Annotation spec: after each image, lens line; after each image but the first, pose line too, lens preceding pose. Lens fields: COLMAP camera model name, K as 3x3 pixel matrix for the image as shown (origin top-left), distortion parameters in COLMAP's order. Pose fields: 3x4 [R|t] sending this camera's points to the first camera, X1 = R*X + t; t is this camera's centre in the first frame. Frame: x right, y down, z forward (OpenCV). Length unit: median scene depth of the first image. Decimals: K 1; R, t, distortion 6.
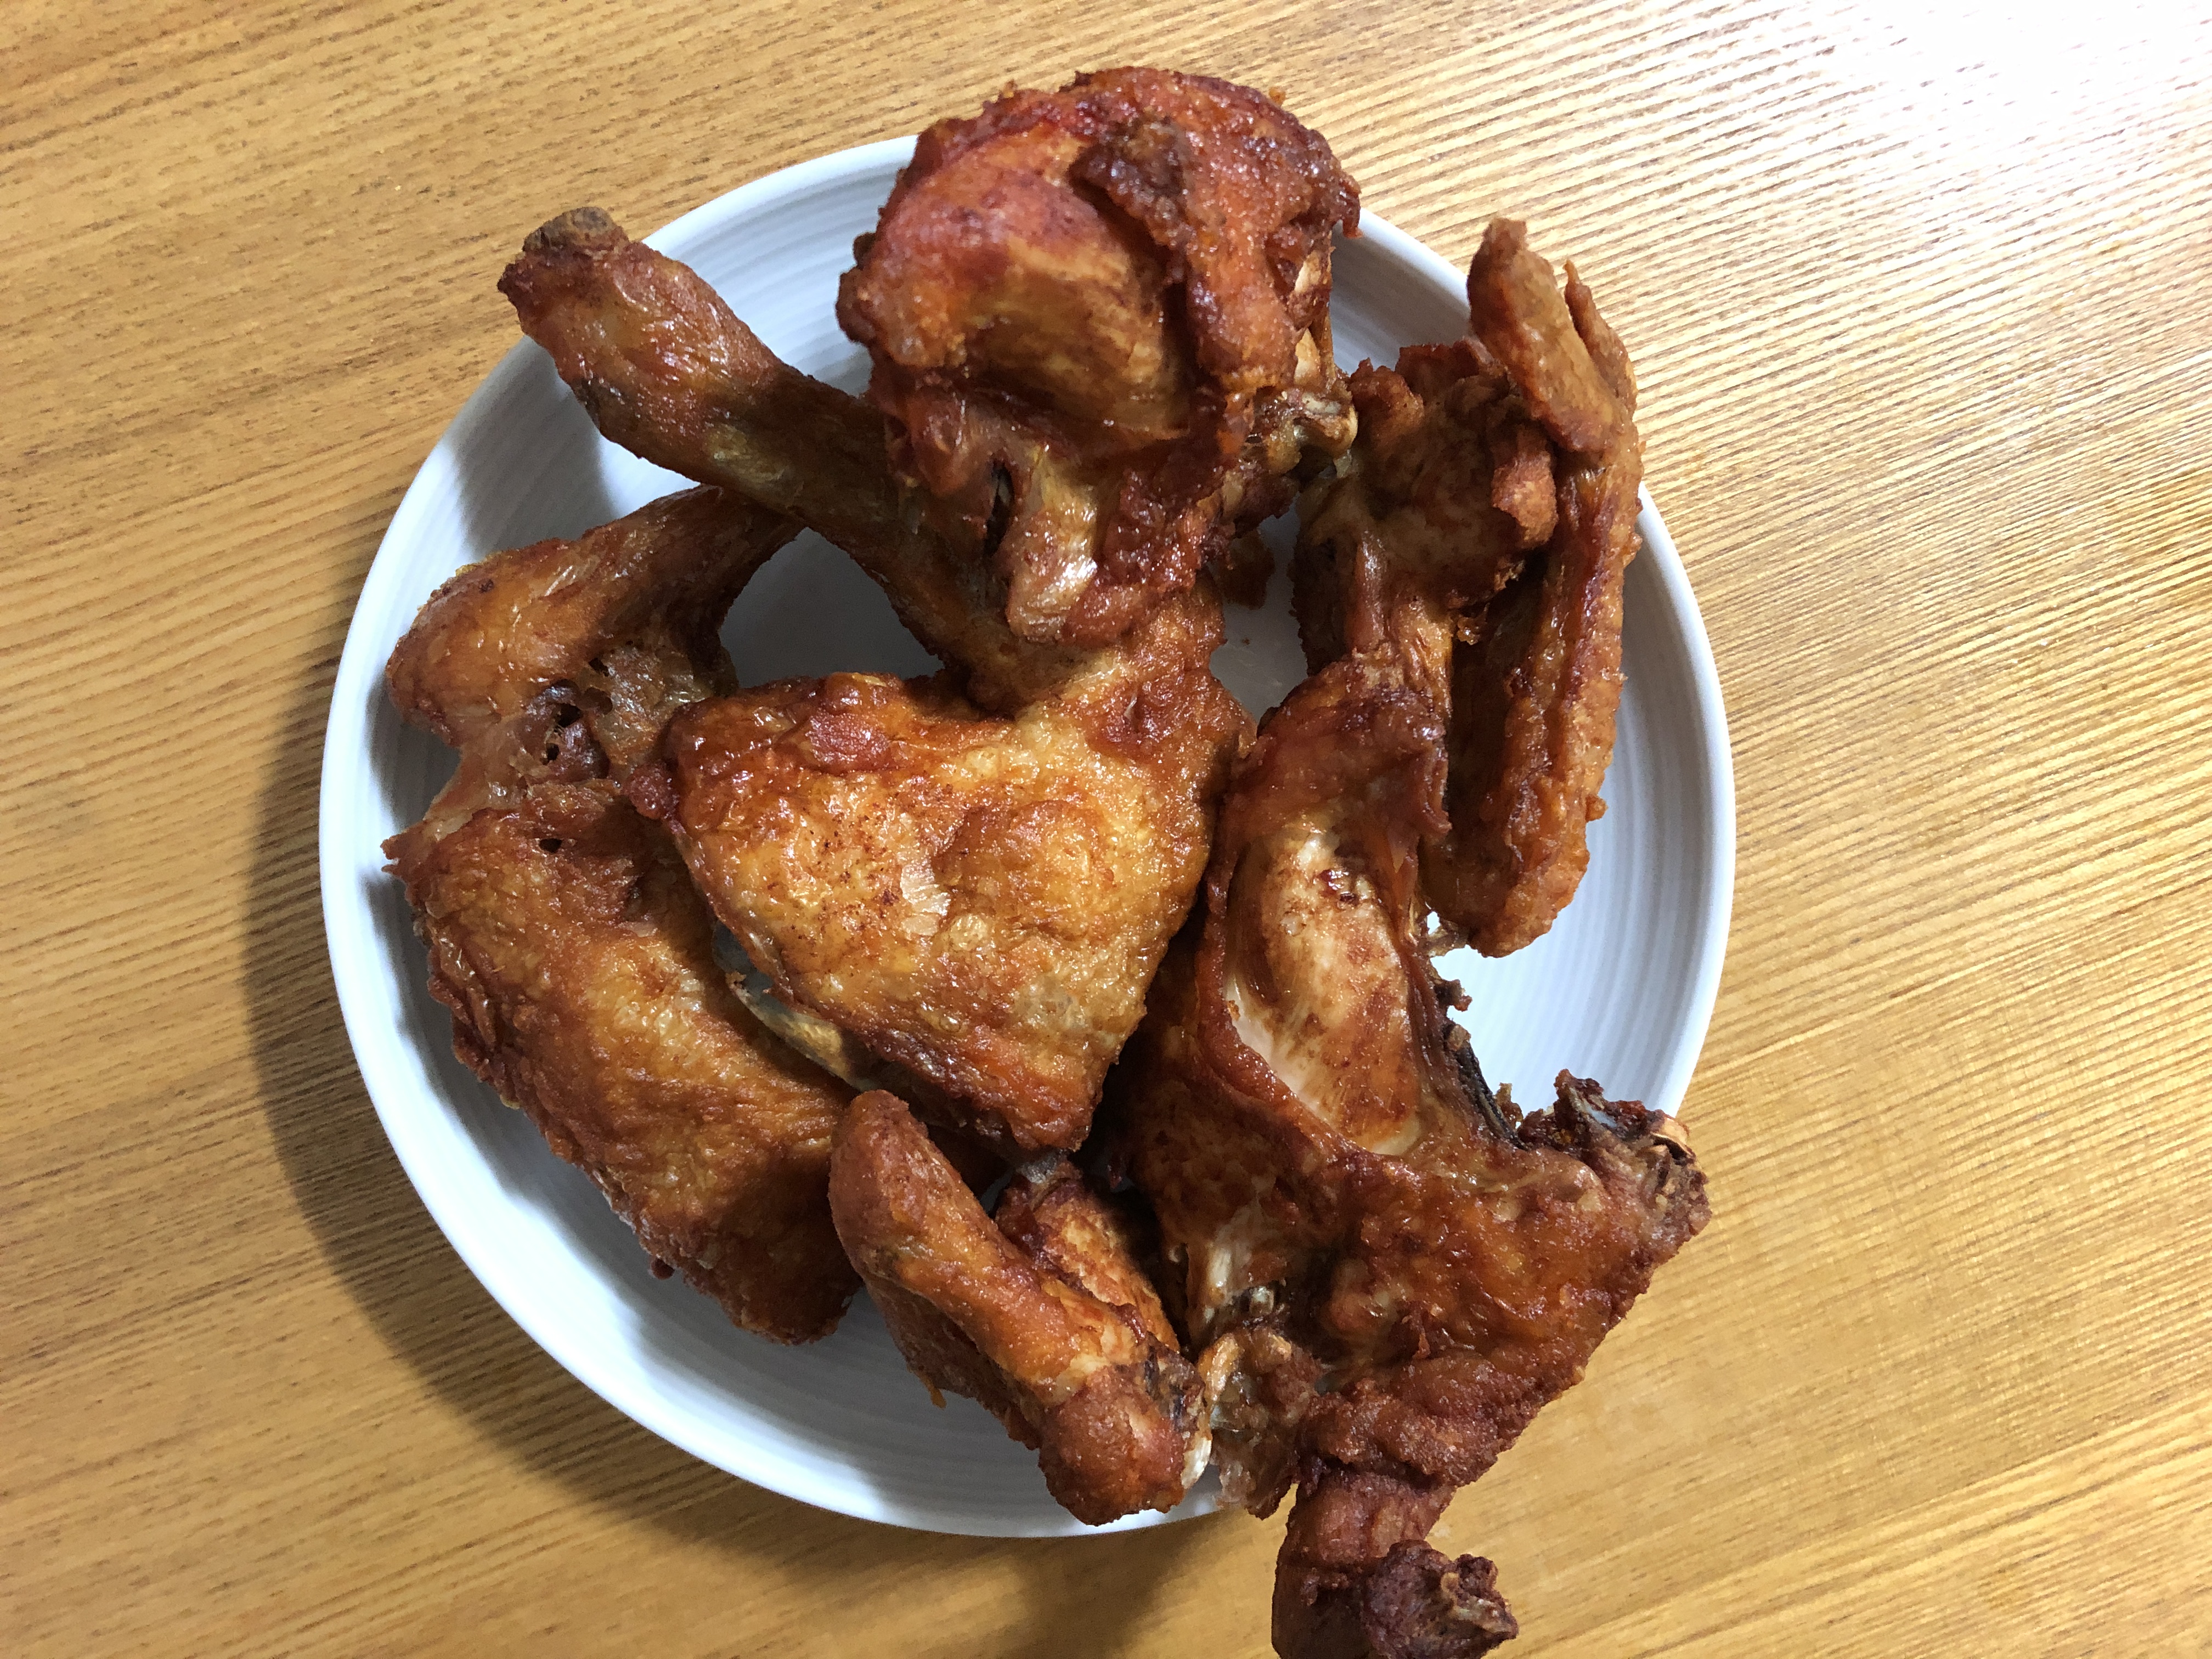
lens RADIAL K [[1837.2, 0, 1105.7], [0, 1837.2, 821.4], [0, 0, 1]] dist [0.016078, -0.022593]
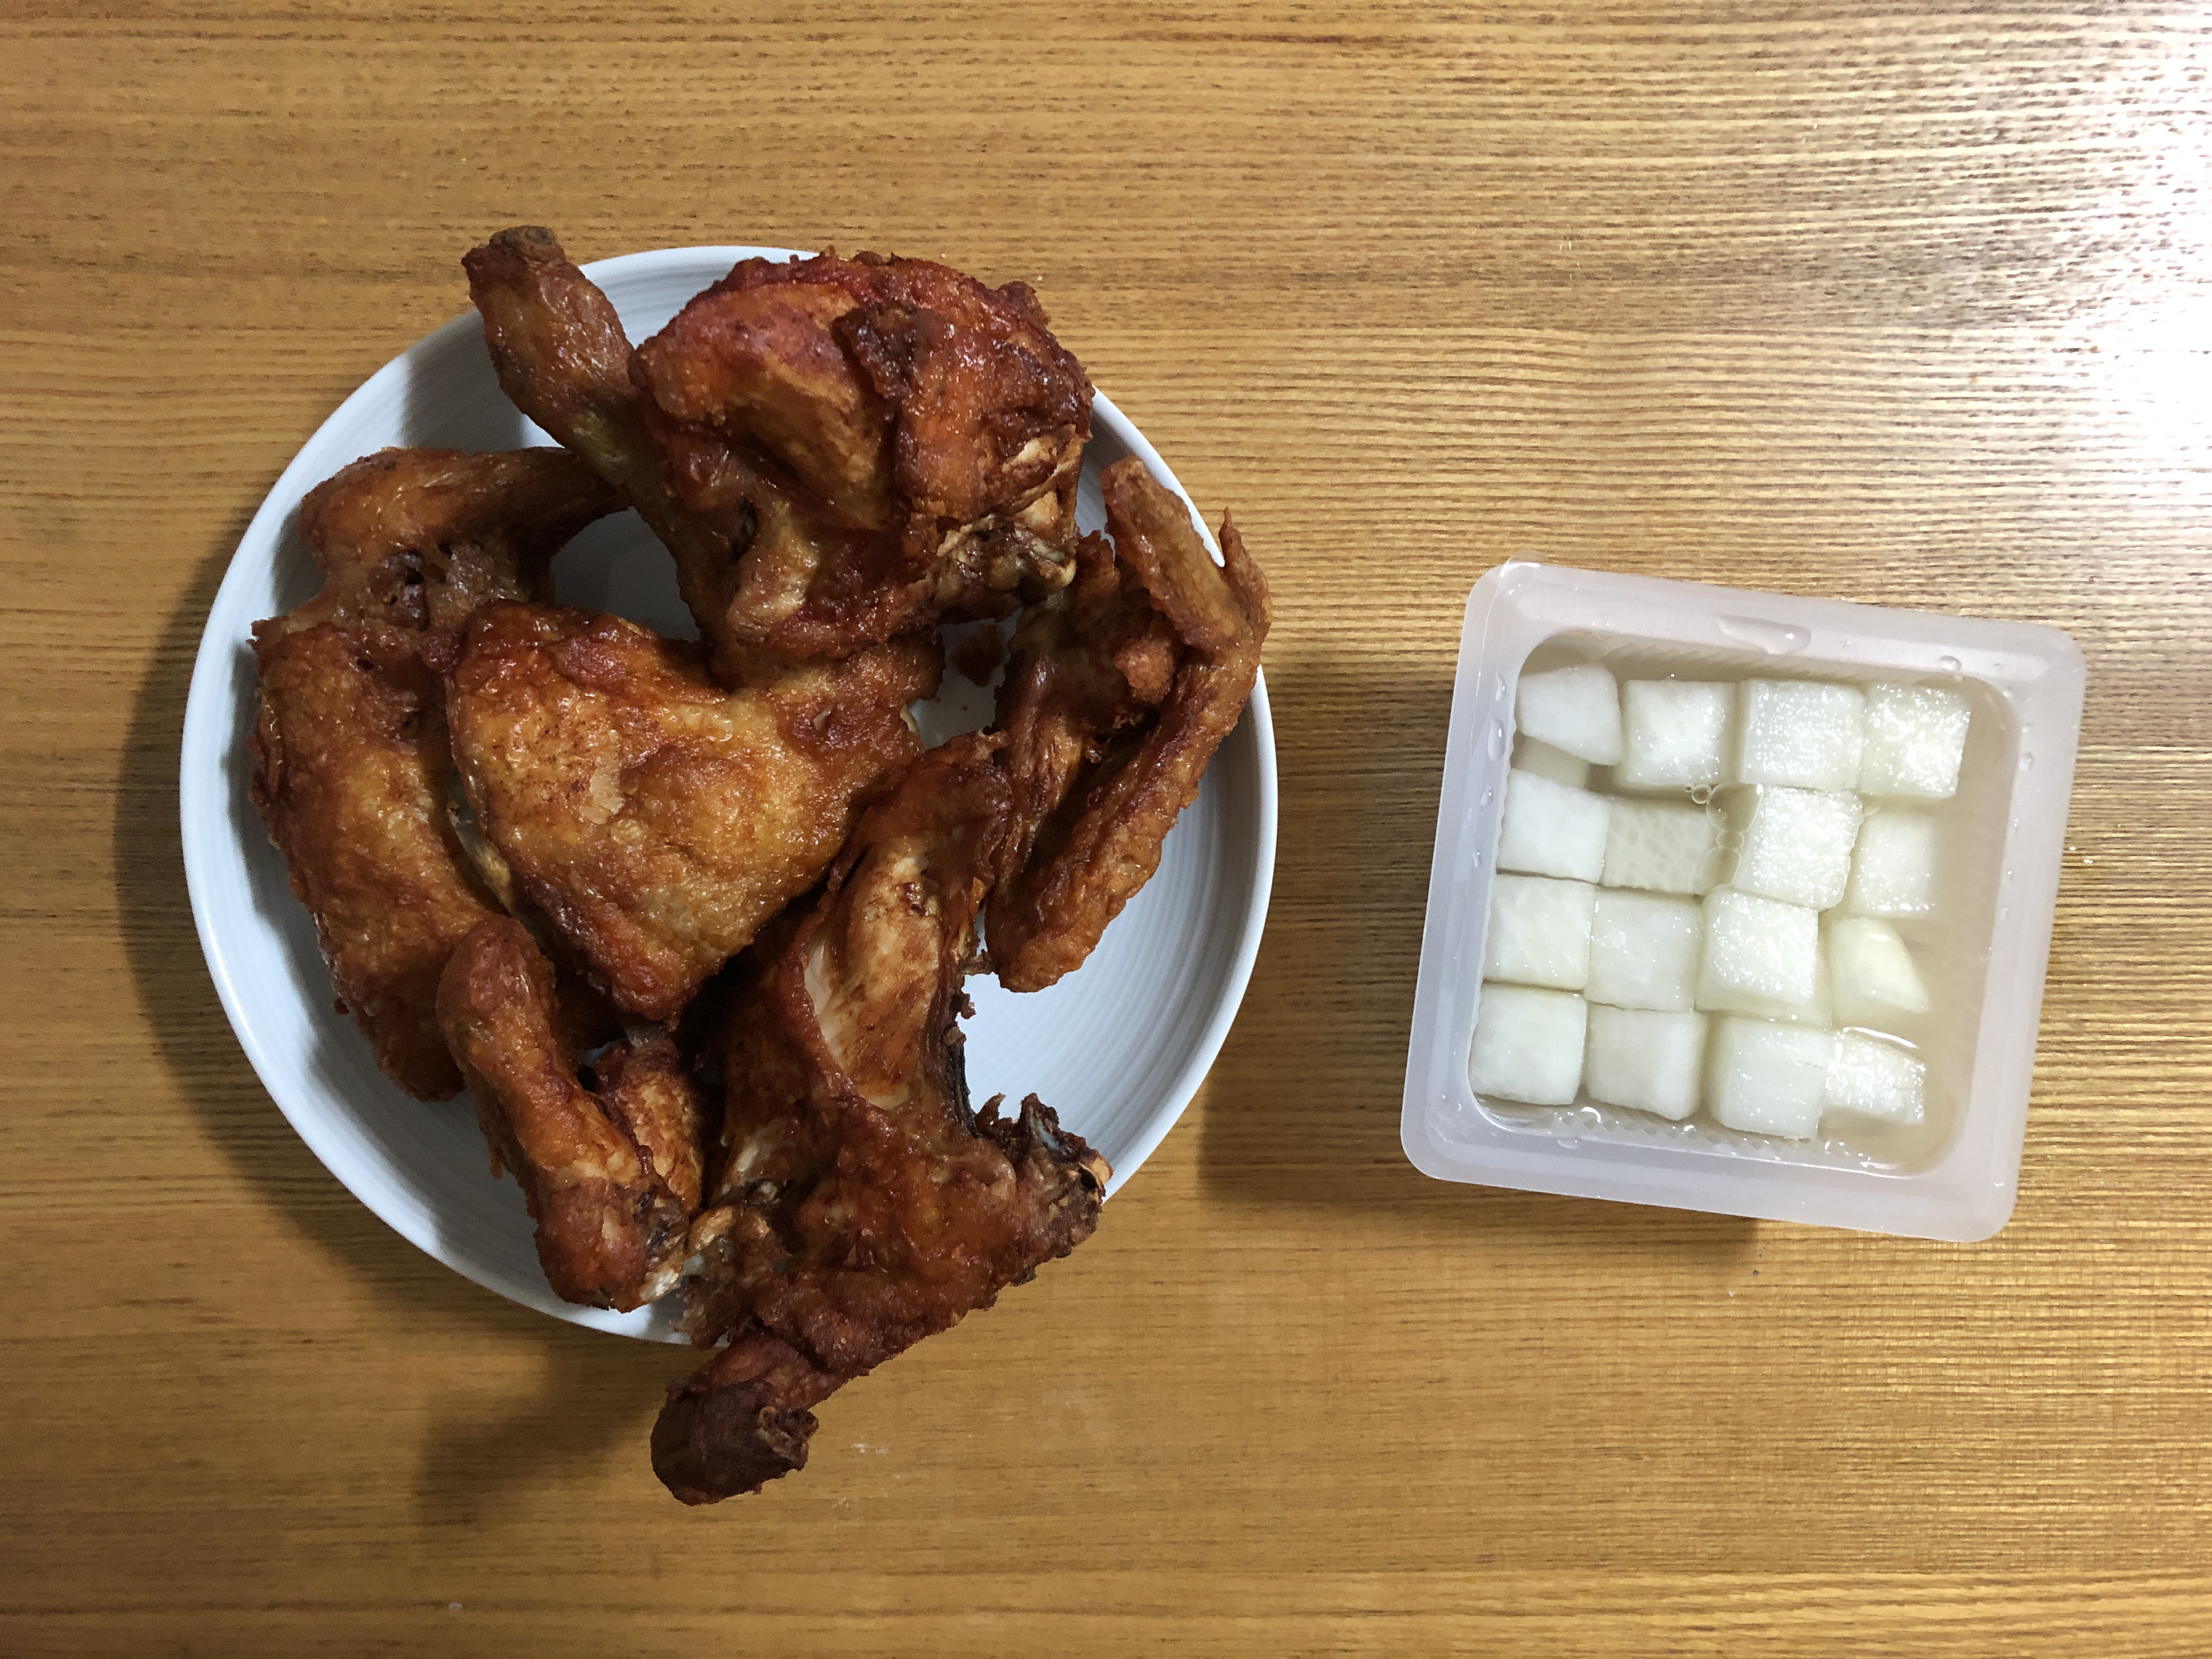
lens RADIAL K [[1837.2, 0, 1113.9], [0, 1837.2, 813.8], [0, 0, 1]] dist [0.016078, -0.022593]
pose [[0.939667, 0.338705, -0.048015, 0.288276], [-0.340668, 0.939284, -0.041119, -0.014770], [0.031173, 0.054995, 0.998000, -0.279272]]
